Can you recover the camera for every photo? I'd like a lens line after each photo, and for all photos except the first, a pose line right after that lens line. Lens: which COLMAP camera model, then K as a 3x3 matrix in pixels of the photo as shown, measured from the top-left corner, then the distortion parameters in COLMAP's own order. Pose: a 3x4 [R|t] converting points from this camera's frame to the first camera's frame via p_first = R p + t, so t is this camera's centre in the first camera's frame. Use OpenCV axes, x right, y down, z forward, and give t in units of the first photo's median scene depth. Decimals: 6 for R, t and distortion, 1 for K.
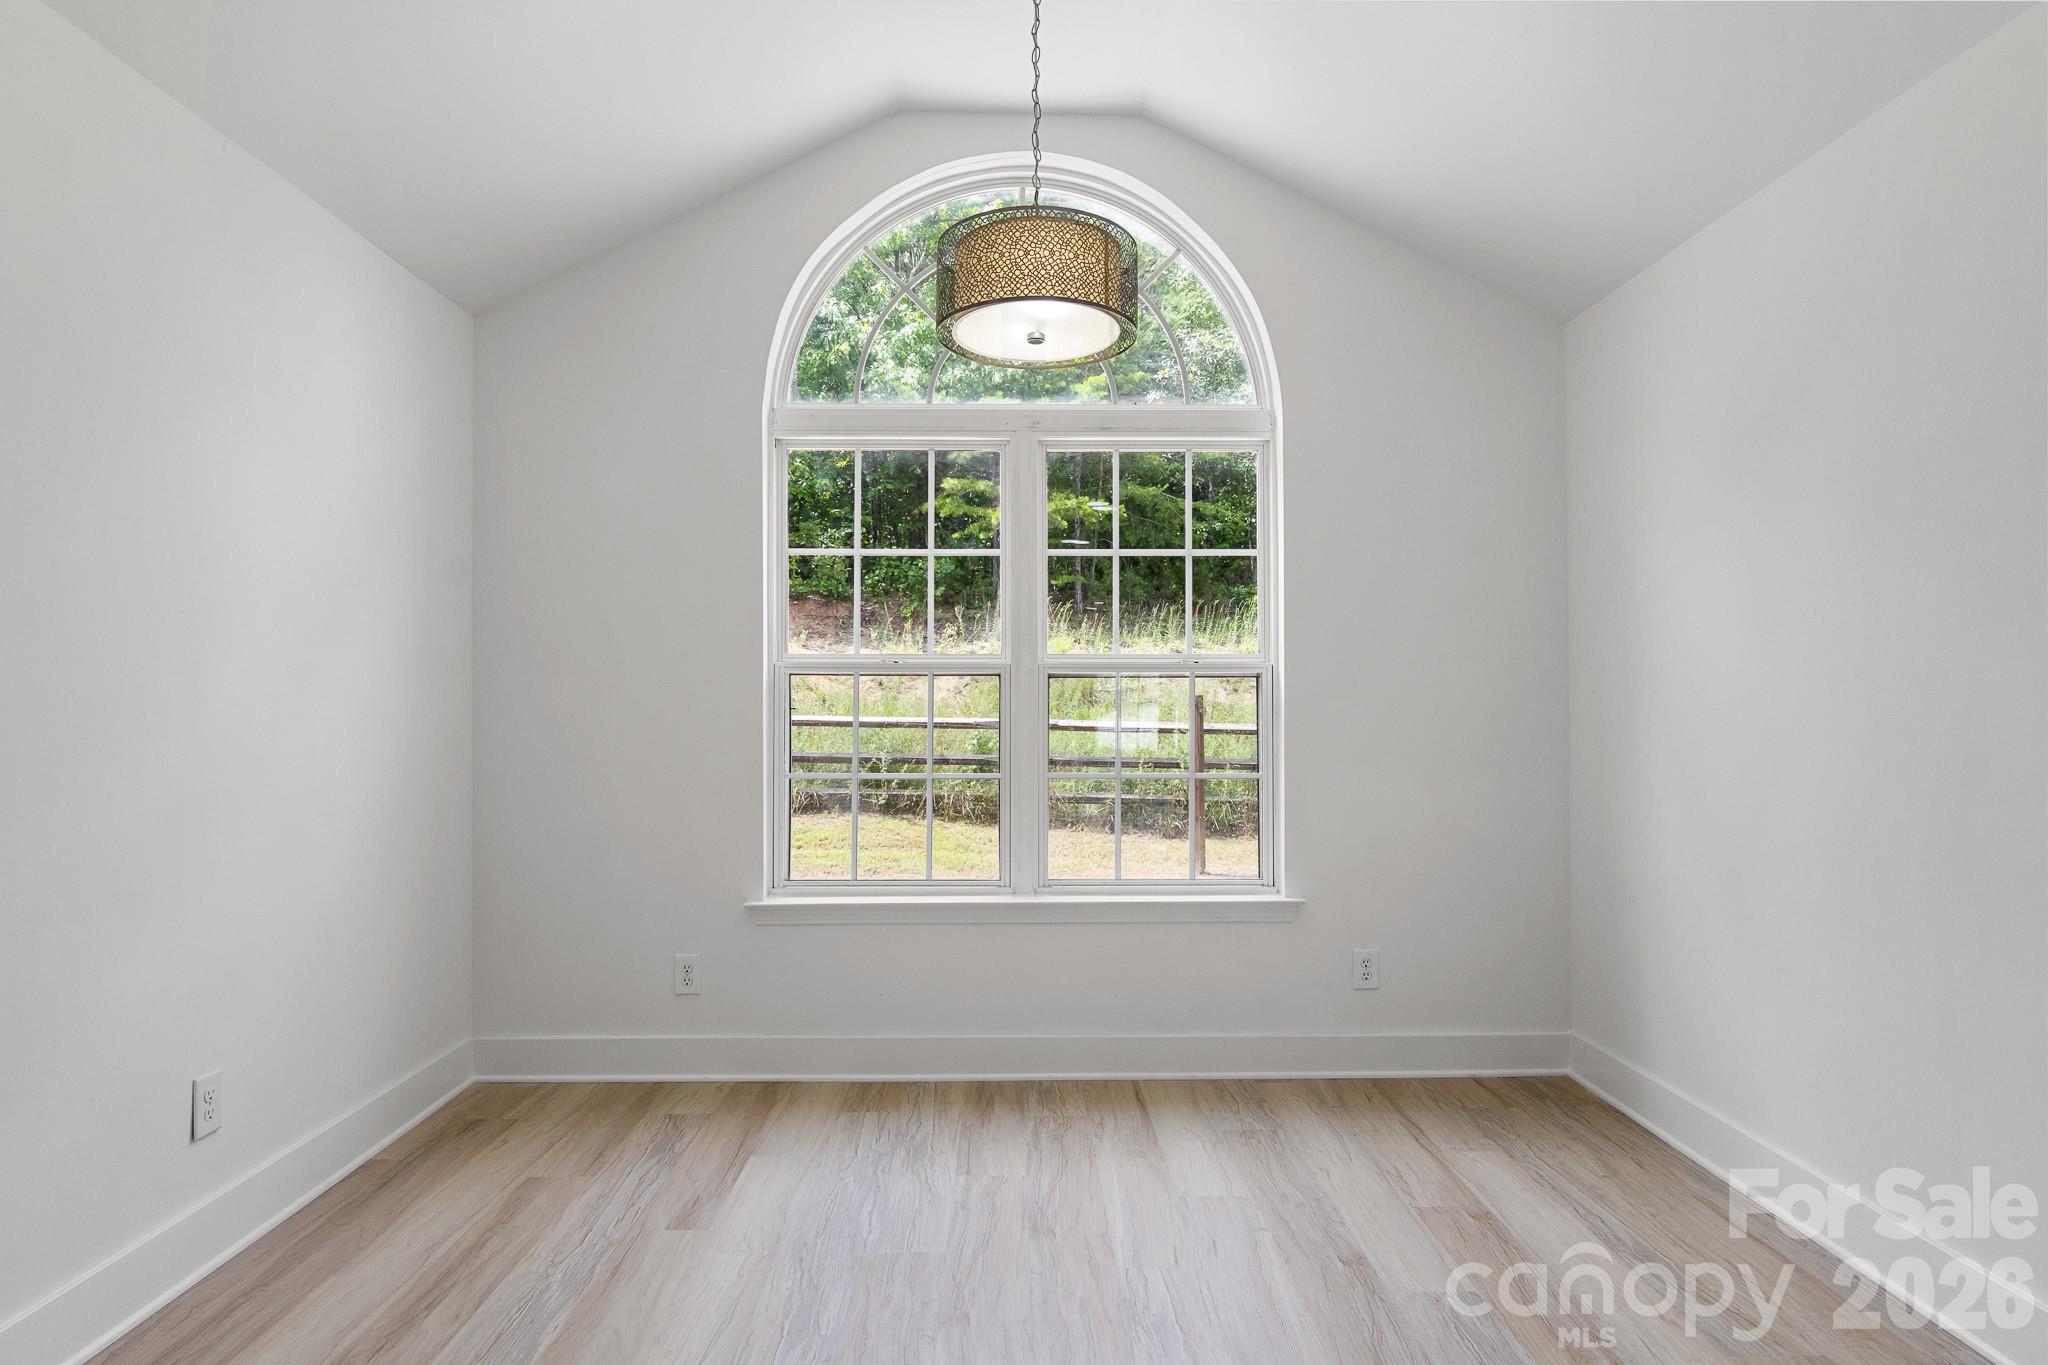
lens RADIAL K [[1138.7, 0, 1028.2], [0, 1138.7, 697.1], [0, 0, 1]] dist [0.023429, 0.000313]
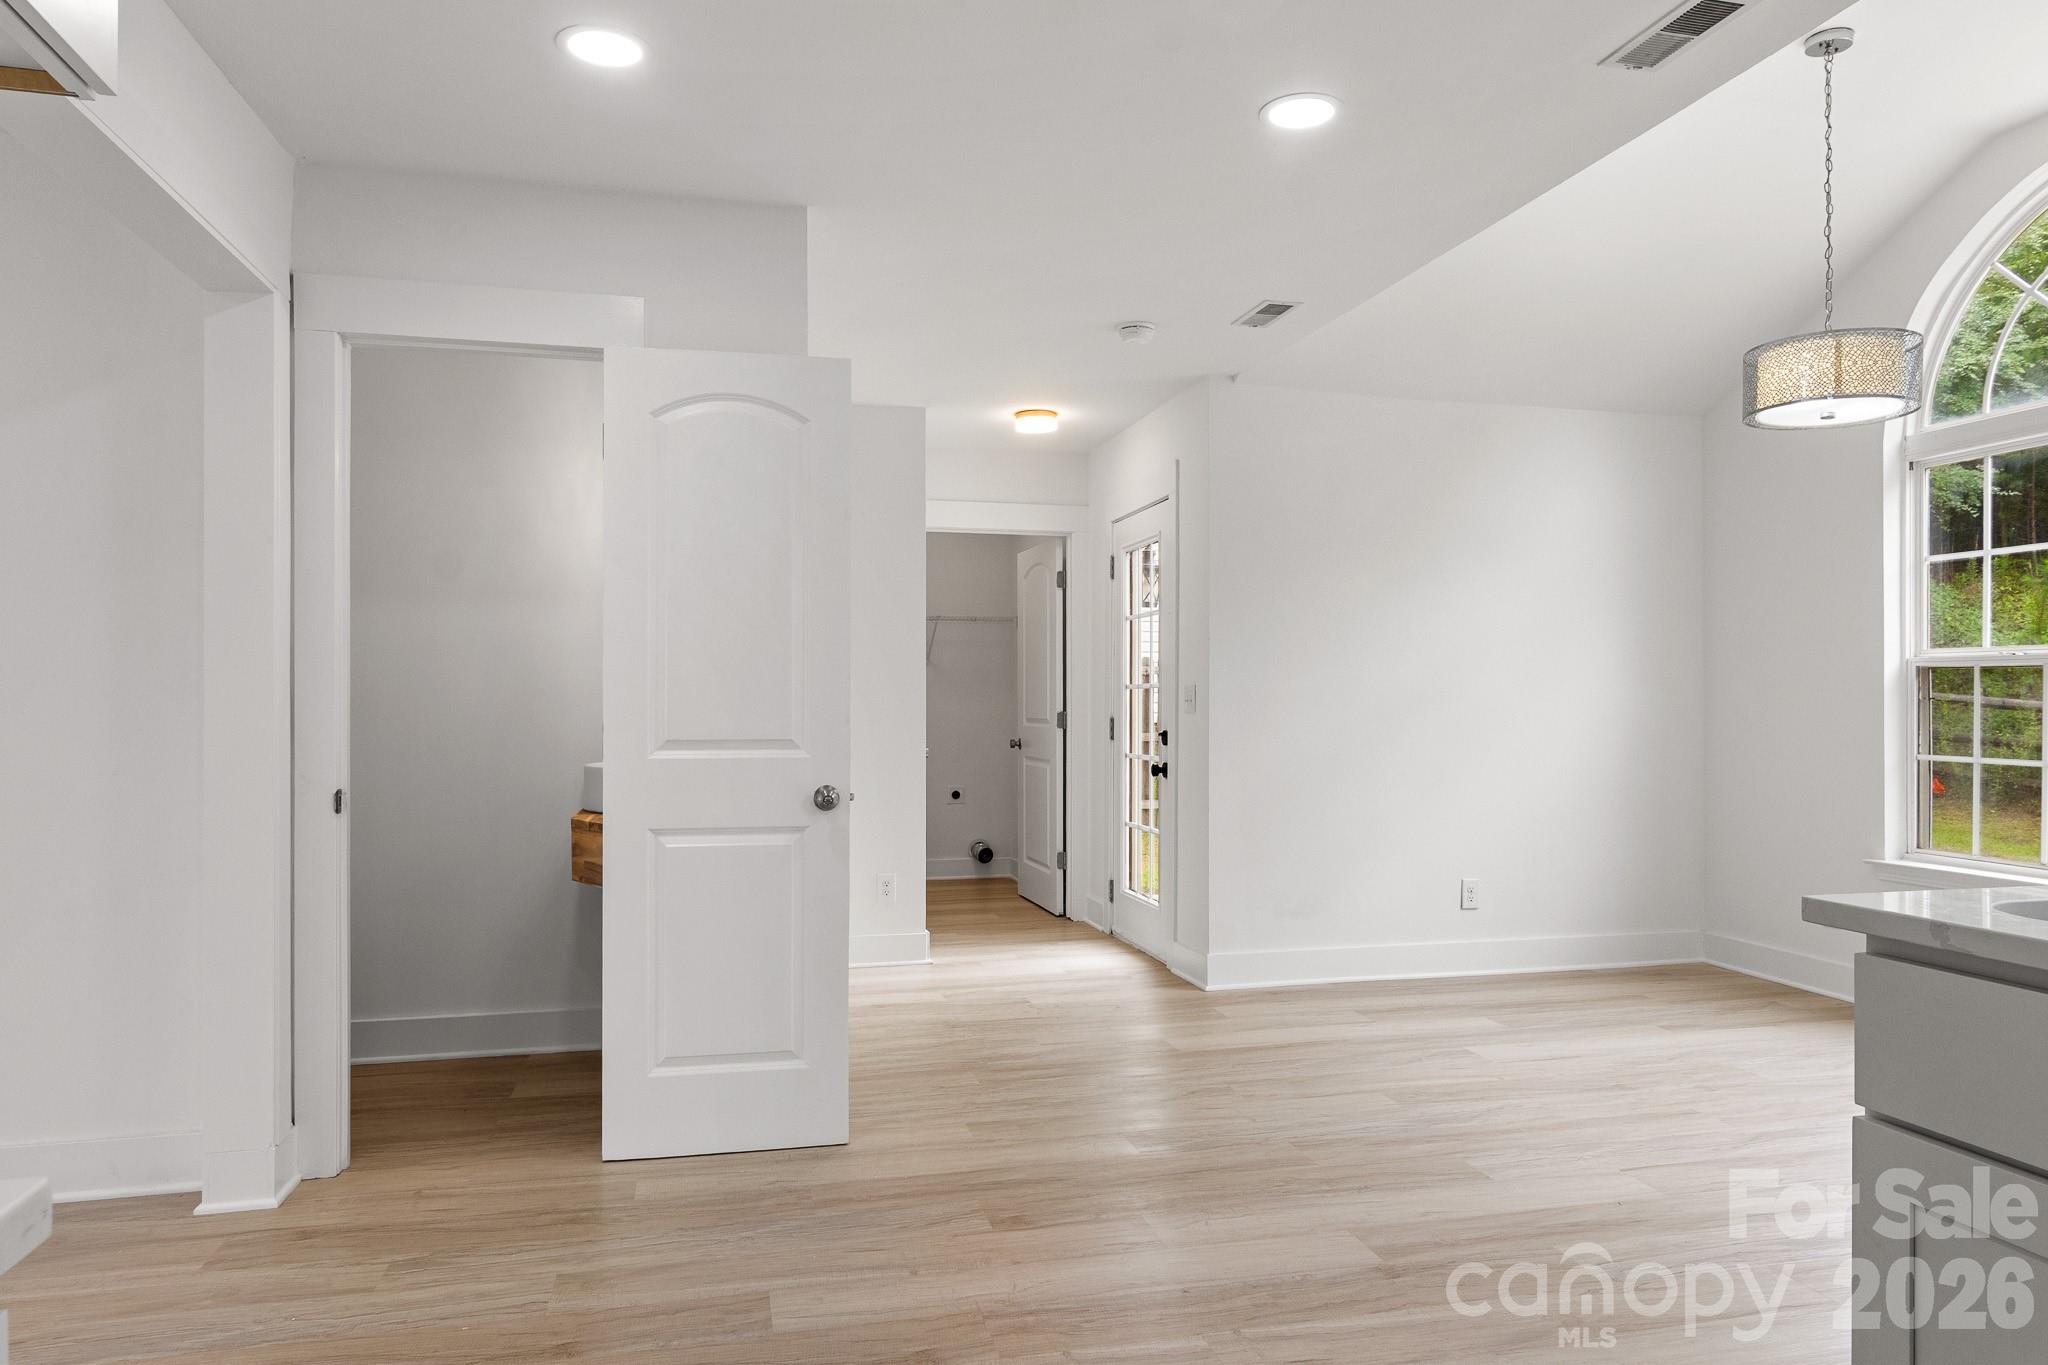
lens RADIAL K [[1338.7, 0, 1018.6], [0, 1338.7, 696.4], [0, 0, 1]] dist [0.002168, -0.000598]
pose [[0.214491, -0.002268, -0.976723, 0.991939], [0.008746, 0.999962, -0.000402, 0.001263], [0.976687, -0.008456, 0.214503, -0.189784]]
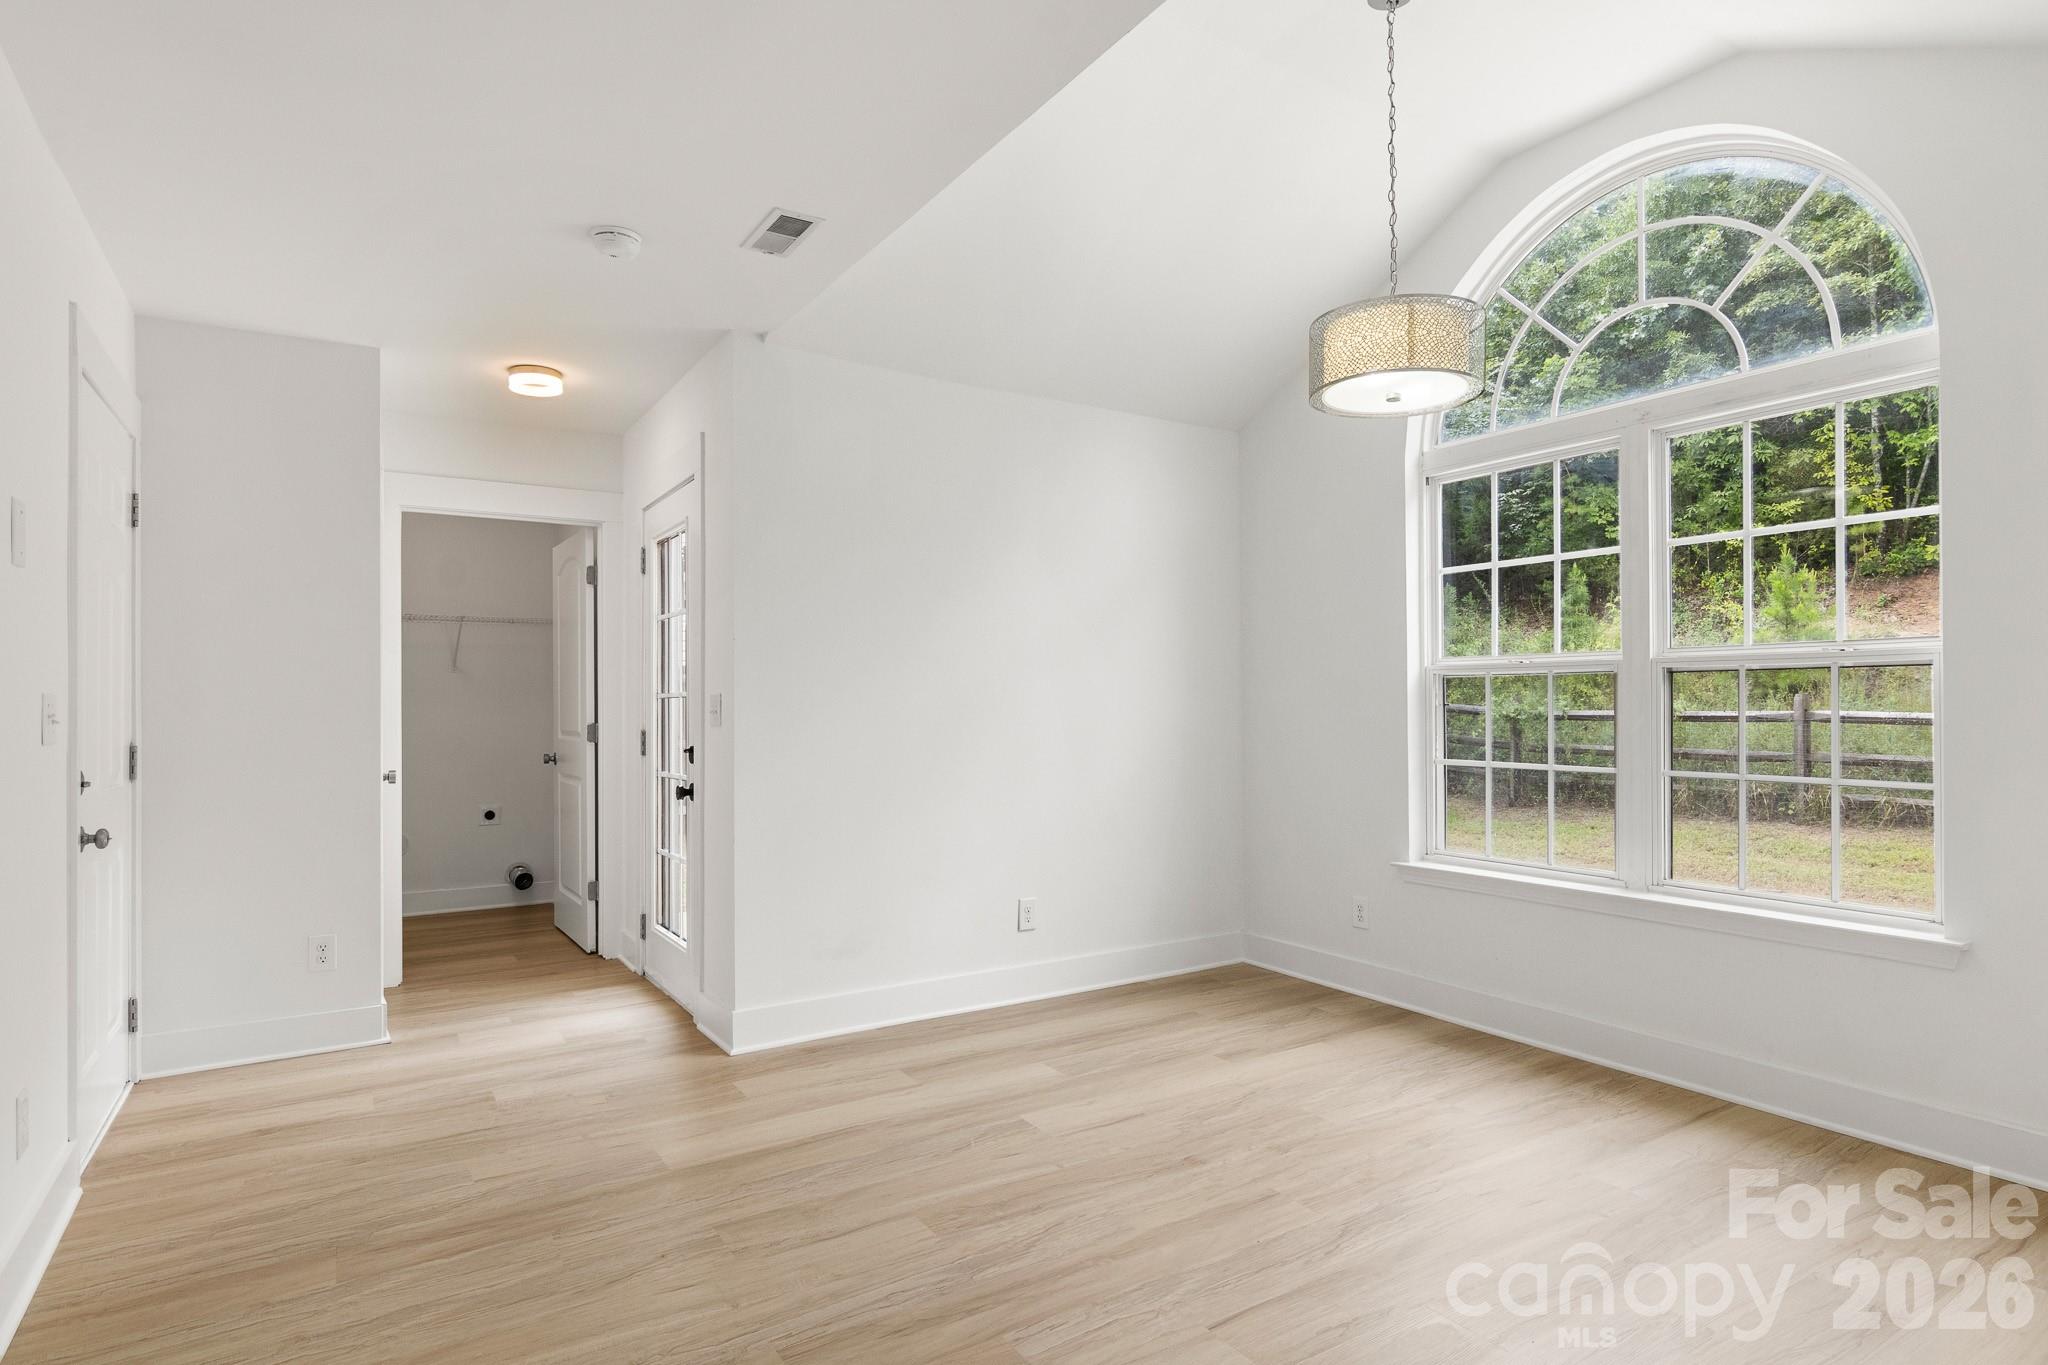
lens RADIAL K [[1138.7, 0, 1028.2], [0, 1138.7, 697.1], [0, 0, 1]] dist [0.023429, 0.000313]
pose [[0.512327, -0.007095, -0.858761, 0.639962], [0.013317, 0.999911, -0.000317, -0.003041], [0.858687, -0.011274, 0.512376, 0.029966]]
